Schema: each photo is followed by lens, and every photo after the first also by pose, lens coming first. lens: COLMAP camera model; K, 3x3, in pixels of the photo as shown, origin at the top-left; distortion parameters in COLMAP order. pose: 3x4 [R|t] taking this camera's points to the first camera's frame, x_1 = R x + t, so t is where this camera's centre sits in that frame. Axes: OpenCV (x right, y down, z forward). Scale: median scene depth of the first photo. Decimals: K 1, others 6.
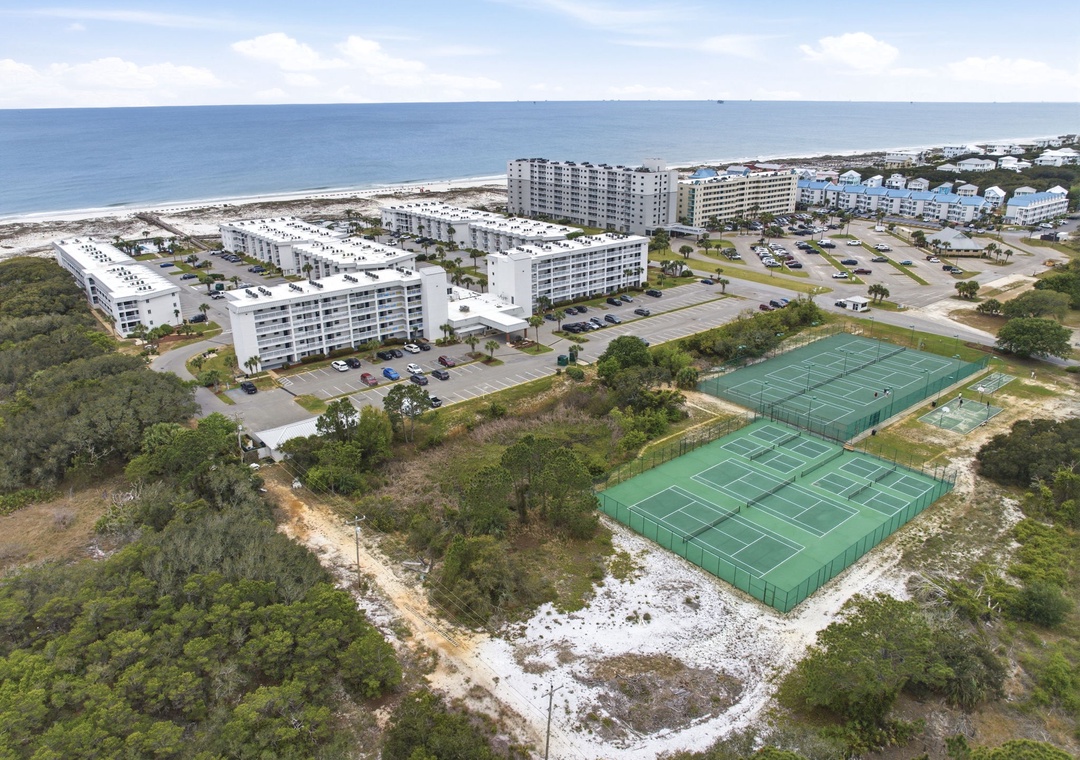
lens RADIAL K [[757.2, 0, 542.7], [0, 757.2, 379.9], [0, 0, 1]] dist [-0.031821, -0.007439]
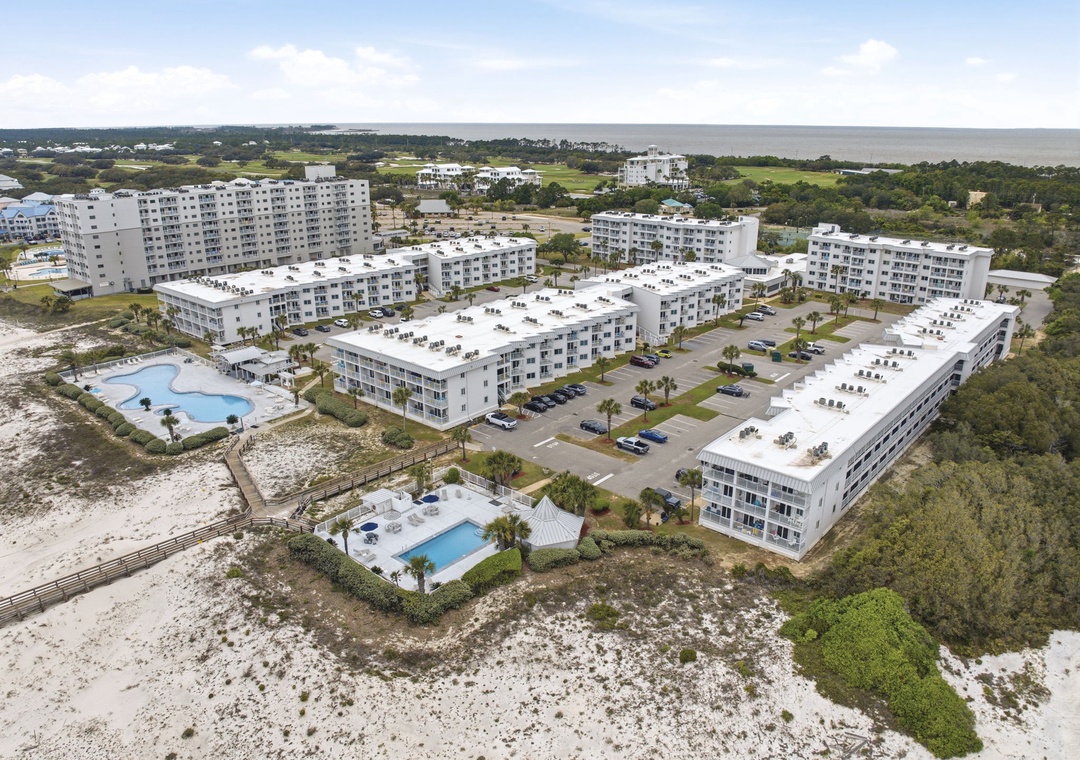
lens RADIAL K [[757.2, 0, 542.7], [0, 757.2, 379.9], [0, 0, 1]] dist [-0.031821, -0.007439]
pose [[-0.168240, -0.314943, 0.934080, -1.227935], [0.344074, 0.869226, 0.355048, -0.494393], [-0.923747, 0.381126, -0.037875, 1.482052]]
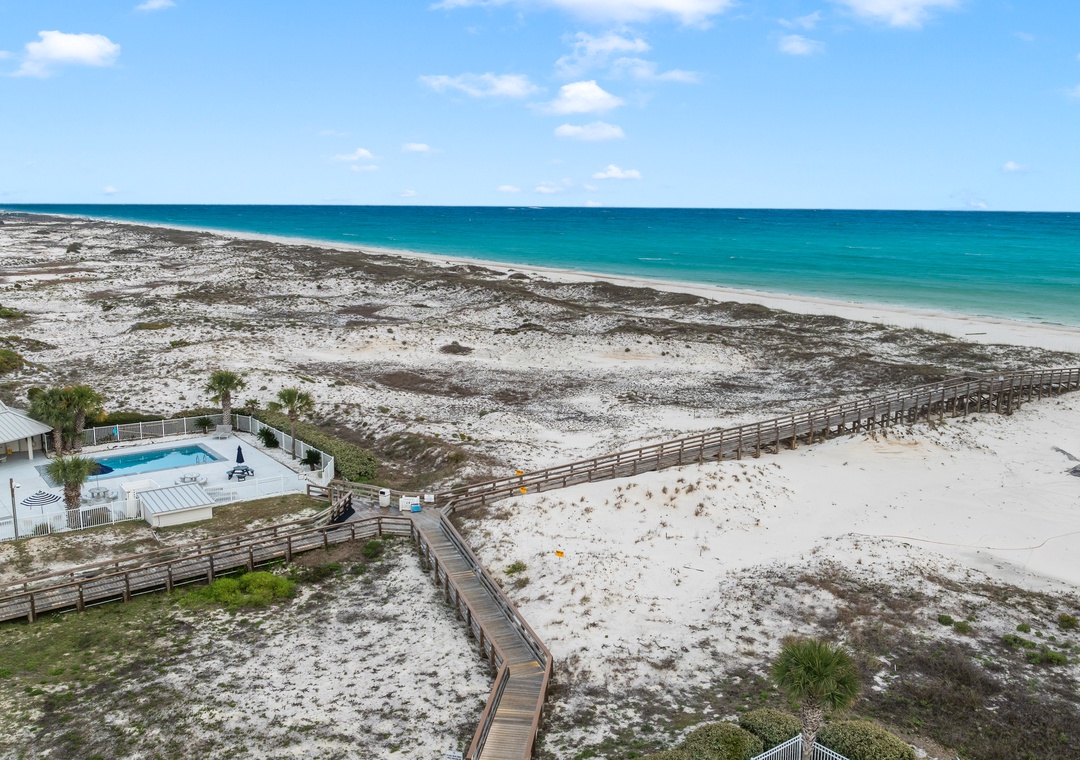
lens RADIAL K [[953.5, 0, 540.0], [0, 953.5, 380.0], [0, 0, 1]] dist [-0.018633, 0.008971]
pose [[-0.037139, 0.193812, -0.980335, -0.512282], [-0.354530, 0.914644, 0.194256, -0.419605], [0.934307, 0.354773, 0.034743, 1.669089]]
